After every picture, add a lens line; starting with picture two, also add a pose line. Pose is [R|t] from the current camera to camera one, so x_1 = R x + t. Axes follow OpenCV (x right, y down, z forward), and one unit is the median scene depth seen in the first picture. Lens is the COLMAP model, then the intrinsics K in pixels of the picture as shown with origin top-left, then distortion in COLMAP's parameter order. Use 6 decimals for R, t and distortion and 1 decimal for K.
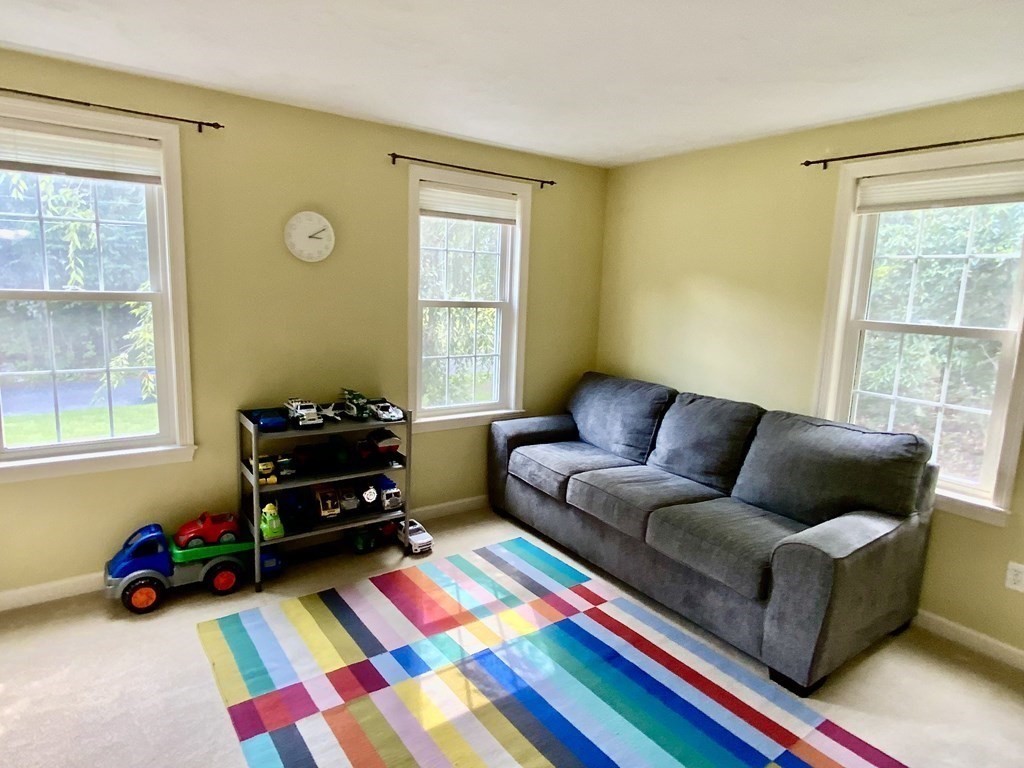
lens RADIAL K [[606.1, 0, 513.3], [0, 606.1, 379.1], [0, 0, 1]] dist [0.004966, -0.001018]
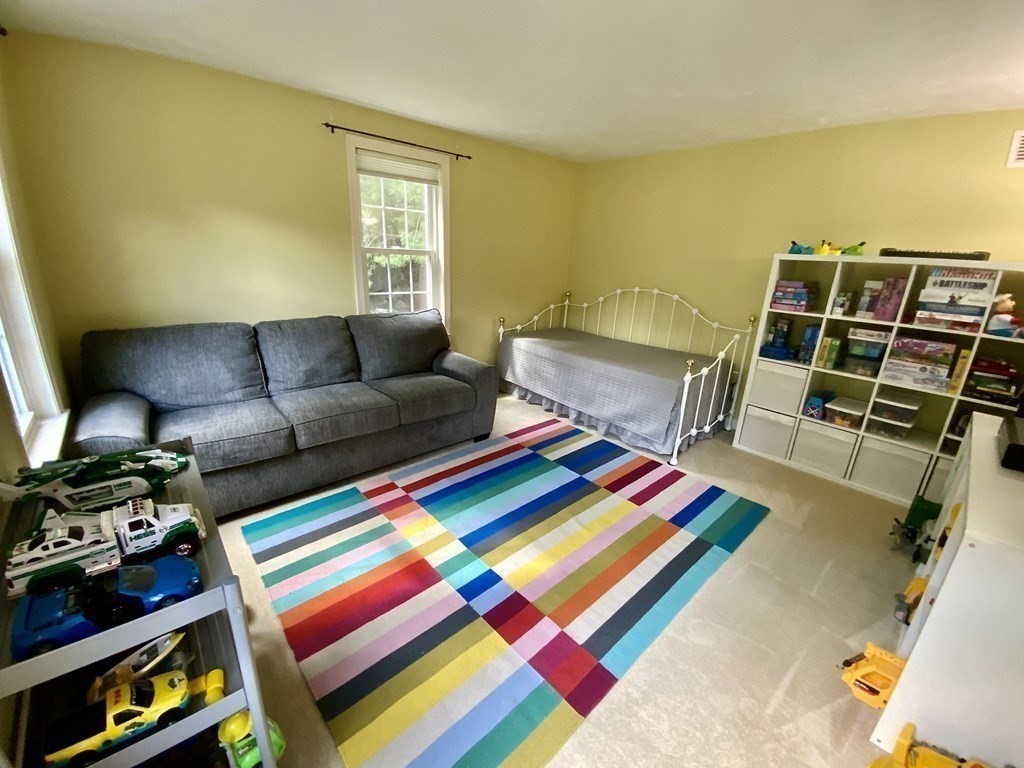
lens RADIAL K [[413.5, 0, 513.1], [0, 413.5, 381.7], [0, 0, 1]] dist [0.019235, 0.000077]
pose [[-0.109570, -0.346441, 0.931651, -0.618003], [0.104952, 0.928022, 0.357435, -0.122598], [-0.988423, 0.136943, -0.065324, 0.761599]]
